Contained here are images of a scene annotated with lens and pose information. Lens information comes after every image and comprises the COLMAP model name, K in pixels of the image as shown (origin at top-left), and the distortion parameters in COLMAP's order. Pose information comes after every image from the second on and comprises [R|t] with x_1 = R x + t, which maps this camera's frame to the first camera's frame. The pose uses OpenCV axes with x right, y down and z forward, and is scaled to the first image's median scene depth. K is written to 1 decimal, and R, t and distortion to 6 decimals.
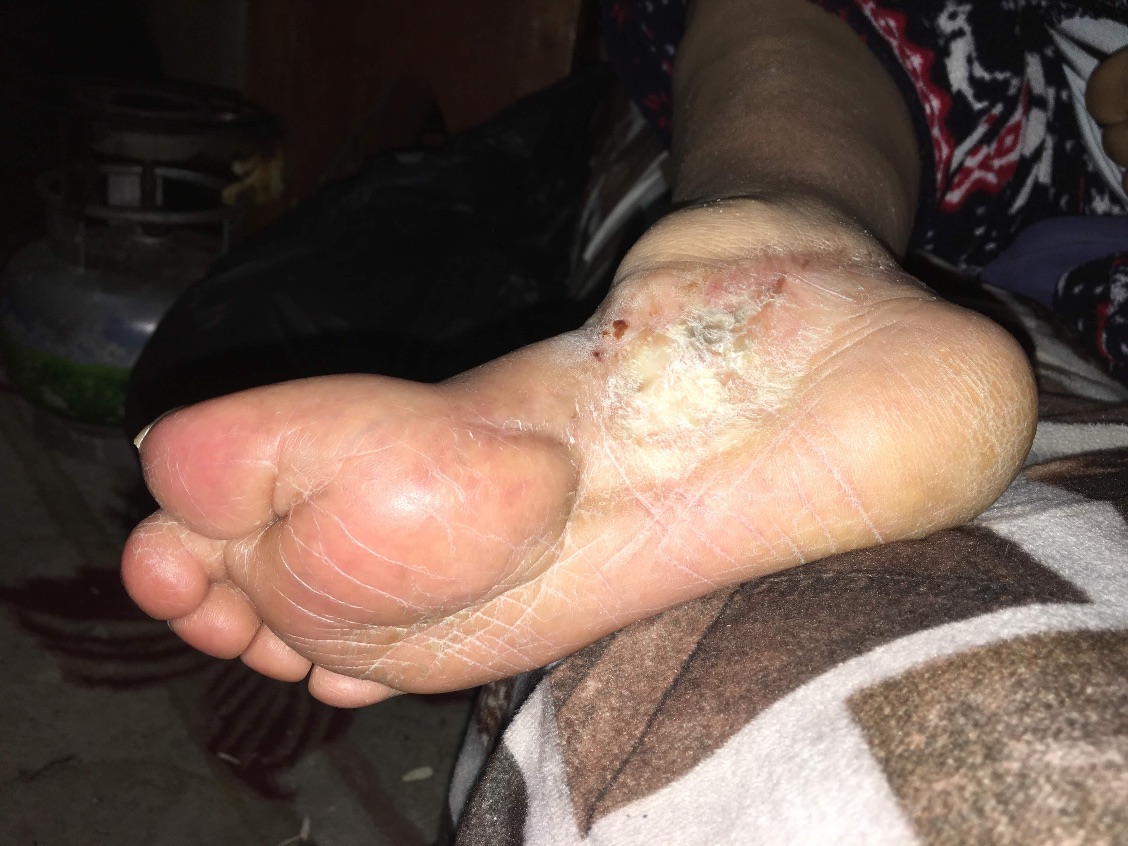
lens RADIAL K [[1006.9, 0, 564.6], [0, 1006.9, 422.6], [0, 0, 1]] dist [0.044599, -0.064997]
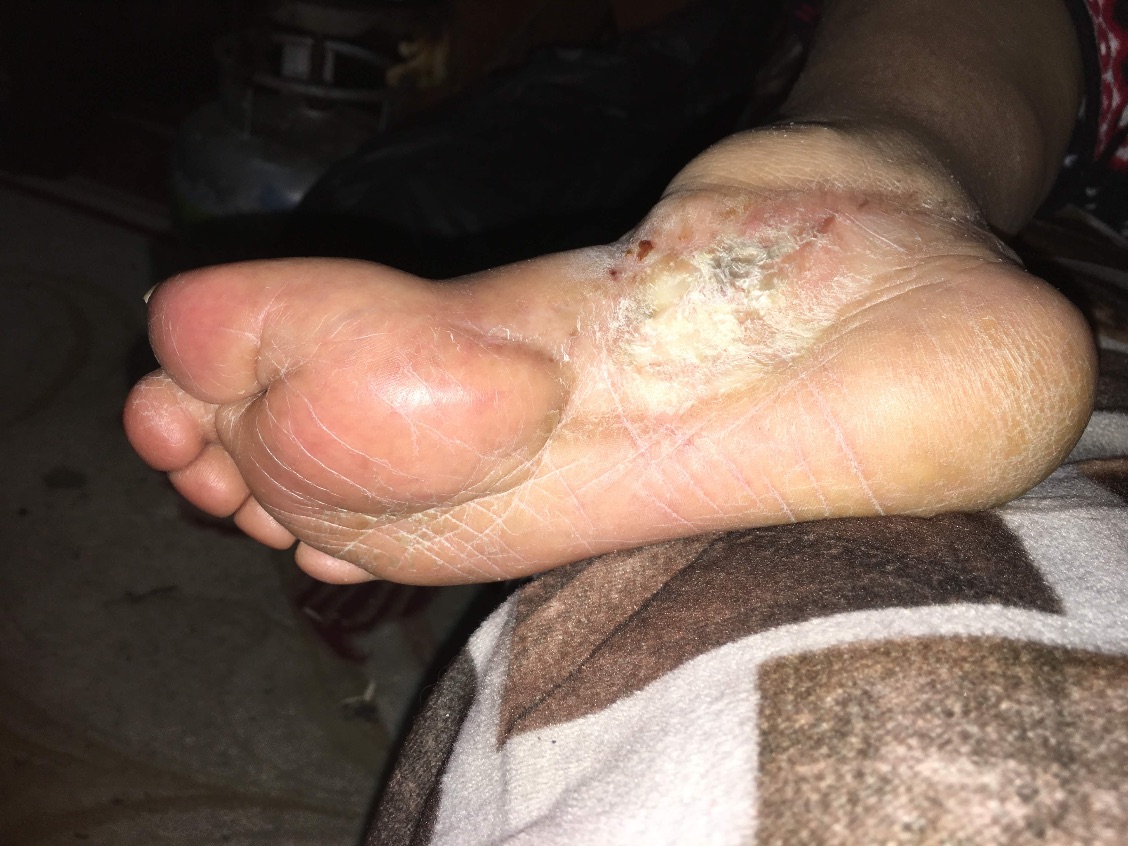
lens RADIAL K [[1006.9, 0, 555.2], [0, 1006.9, 433.6], [0, 0, 1]] dist [0.044599, -0.064997]
pose [[0.974905, 0.155058, -0.159742, 0.160546], [-0.139315, 0.984612, 0.105500, -0.011445], [0.173642, -0.080598, 0.981505, 0.039151]]
